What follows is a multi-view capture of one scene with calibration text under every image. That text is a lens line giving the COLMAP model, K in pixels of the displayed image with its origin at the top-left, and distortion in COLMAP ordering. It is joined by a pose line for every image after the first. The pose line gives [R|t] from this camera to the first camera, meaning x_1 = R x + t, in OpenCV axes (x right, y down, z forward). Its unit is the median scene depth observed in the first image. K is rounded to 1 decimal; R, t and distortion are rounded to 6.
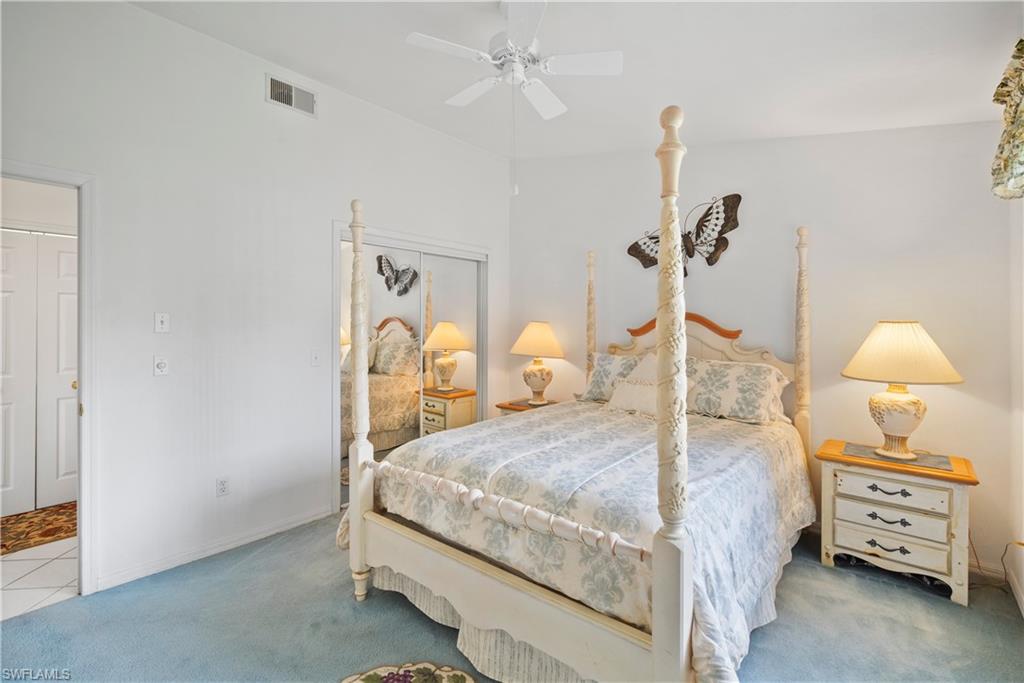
lens RADIAL K [[450.5, 0, 482.4], [0, 450.5, 313.9], [0, 0, 1]] dist [-0.005130, 0.000529]
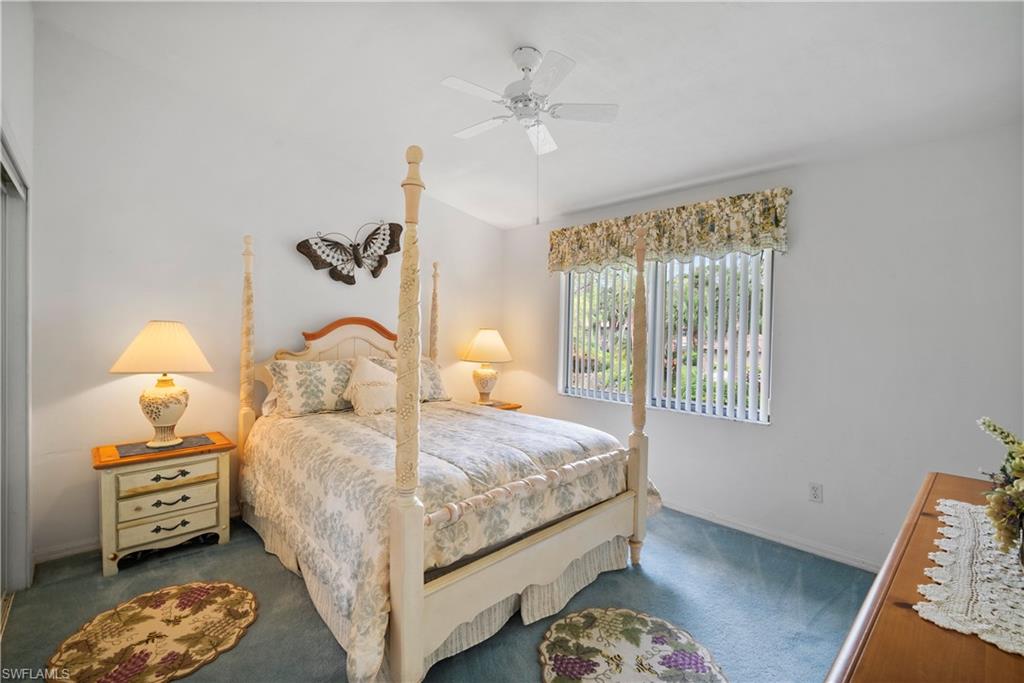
lens RADIAL K [[450.5, 0, 509.8], [0, 450.5, 343.6], [0, 0, 1]] dist [-0.005130, 0.000529]
pose [[0.046903, -0.033883, 0.998325, -0.575395], [-0.034516, 0.998773, 0.035519, 0.008122], [-0.998303, -0.036124, 0.045676, 0.526694]]
